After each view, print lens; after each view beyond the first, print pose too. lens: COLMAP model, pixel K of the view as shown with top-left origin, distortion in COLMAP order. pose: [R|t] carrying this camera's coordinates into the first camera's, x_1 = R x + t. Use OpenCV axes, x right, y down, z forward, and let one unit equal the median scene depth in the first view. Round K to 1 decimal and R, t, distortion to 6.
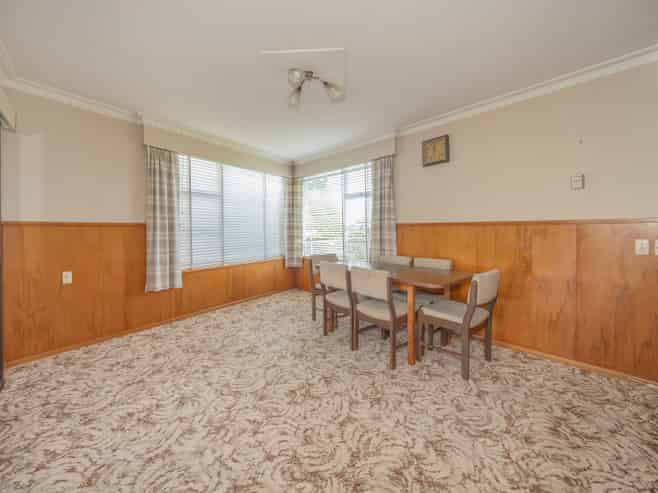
lens RADIAL K [[279.1, 0, 329.0], [0, 279.1, 246.5], [0, 0, 1]] dist [-0.007803, -0.000099]
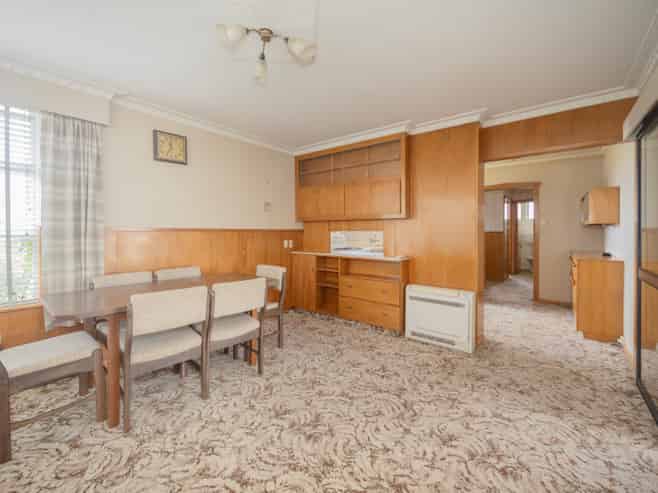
lens RADIAL K [[281.0, 0, 328.7], [0, 281.0, 236.7], [0, 0, 1]] dist [-0.023455, 0.000056]
pose [[-0.162580, -0.013810, 0.986599, -0.884296], [0.071667, 0.997096, 0.025767, -0.064879], [-0.984089, 0.074895, -0.161118, 0.997538]]
